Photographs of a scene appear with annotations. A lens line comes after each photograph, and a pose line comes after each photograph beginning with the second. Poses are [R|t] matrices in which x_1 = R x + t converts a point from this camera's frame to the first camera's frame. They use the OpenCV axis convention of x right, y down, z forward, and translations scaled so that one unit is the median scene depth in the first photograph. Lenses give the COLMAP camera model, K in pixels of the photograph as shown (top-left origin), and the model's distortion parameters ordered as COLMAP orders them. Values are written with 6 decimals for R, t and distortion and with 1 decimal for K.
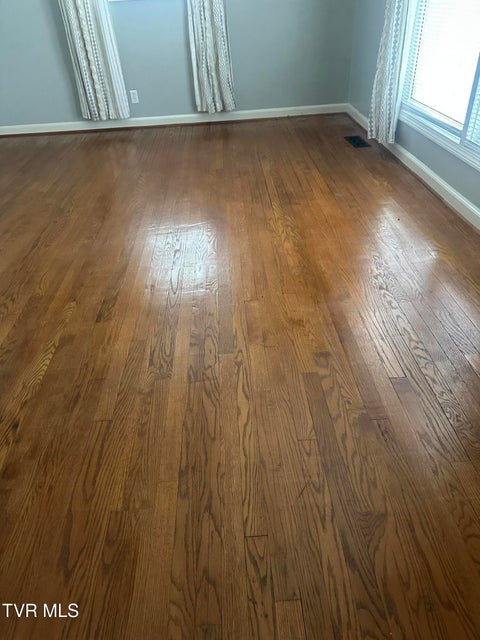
lens RADIAL K [[462.8, 0, 240.0], [0, 462.8, 320.0], [0, 0, 1]] dist [0.006731, -0.003051]
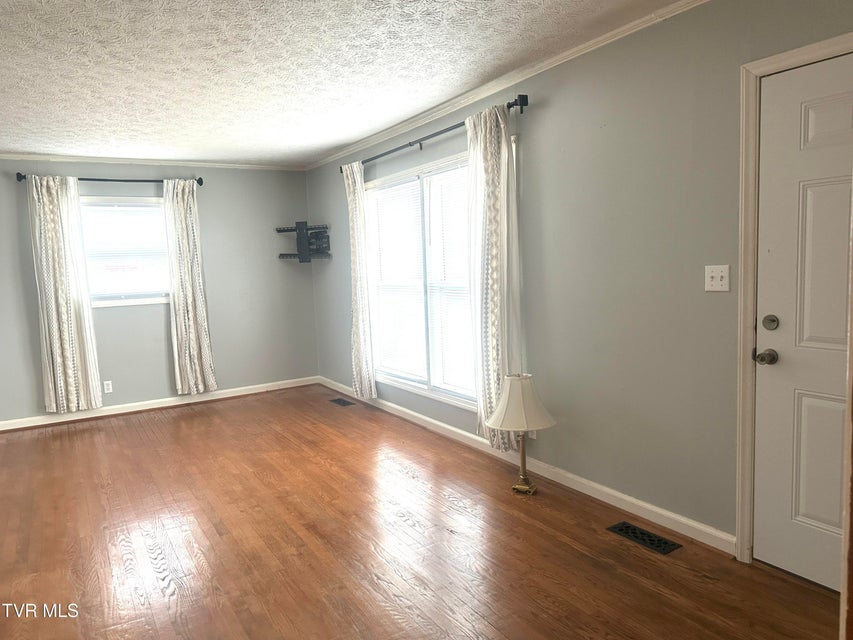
lens RADIAL K [[611.4, 0, 426.5], [0, 611.4, 320.0], [0, 0, 1]] dist [0.000766, -0.000213]
pose [[0.881759, -0.032565, 0.470574, -0.249348], [0.272082, 0.850040, -0.451002, 0.176681], [-0.385320, 0.525710, 0.758391, -0.337692]]
